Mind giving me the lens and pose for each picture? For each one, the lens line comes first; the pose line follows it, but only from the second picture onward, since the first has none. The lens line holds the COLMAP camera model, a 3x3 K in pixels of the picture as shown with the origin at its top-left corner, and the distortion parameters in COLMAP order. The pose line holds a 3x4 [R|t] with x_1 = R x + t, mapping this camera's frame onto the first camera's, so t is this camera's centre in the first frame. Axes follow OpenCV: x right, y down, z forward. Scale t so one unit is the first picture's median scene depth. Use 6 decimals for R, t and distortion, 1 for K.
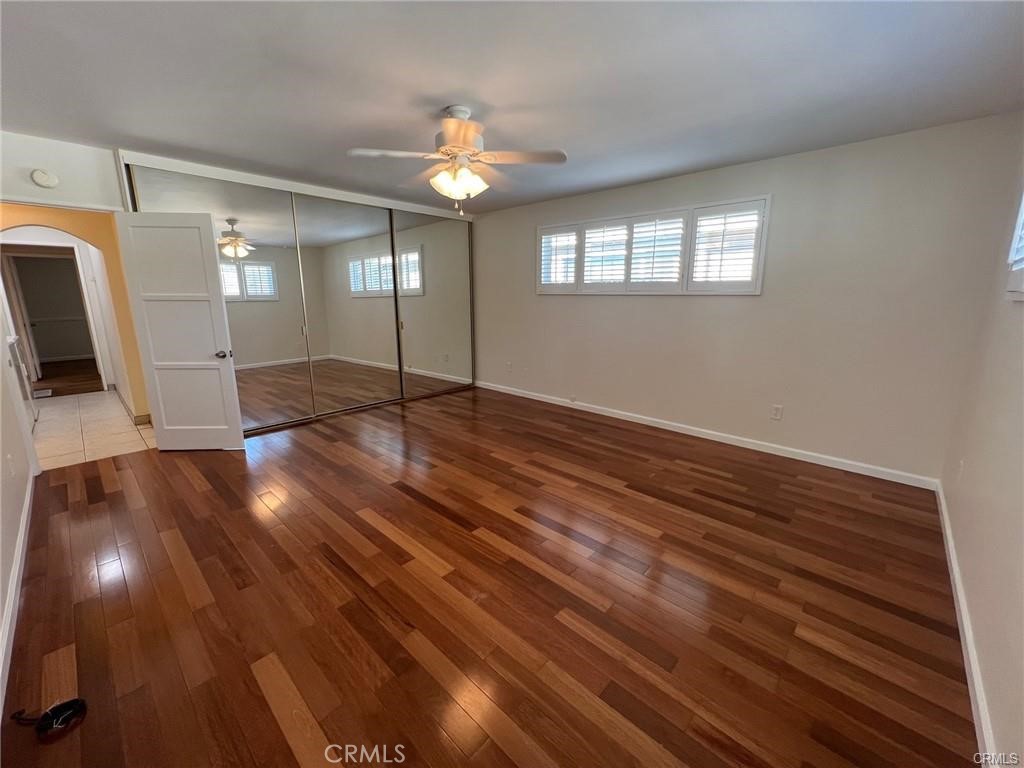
lens RADIAL K [[410.9, 0, 511.4], [0, 410.9, 381.8], [0, 0, 1]] dist [-0.001182, 0.000356]
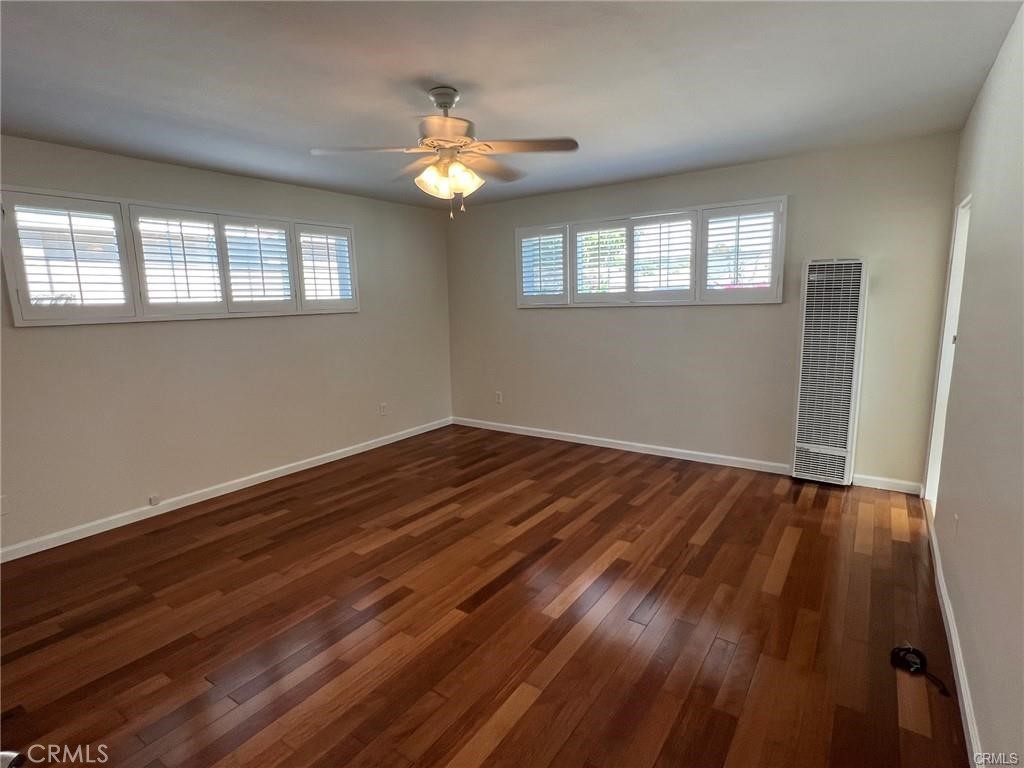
lens RADIAL K [[524.6, 0, 510.7], [0, 524.6, 385.2], [0, 0, 1]] dist [0.001151, -0.000078]
pose [[-0.142634, -0.152497, 0.977957, -1.024661], [0.237703, 0.953865, 0.183409, -0.212945], [-0.960808, 0.258624, -0.099805, 0.918289]]
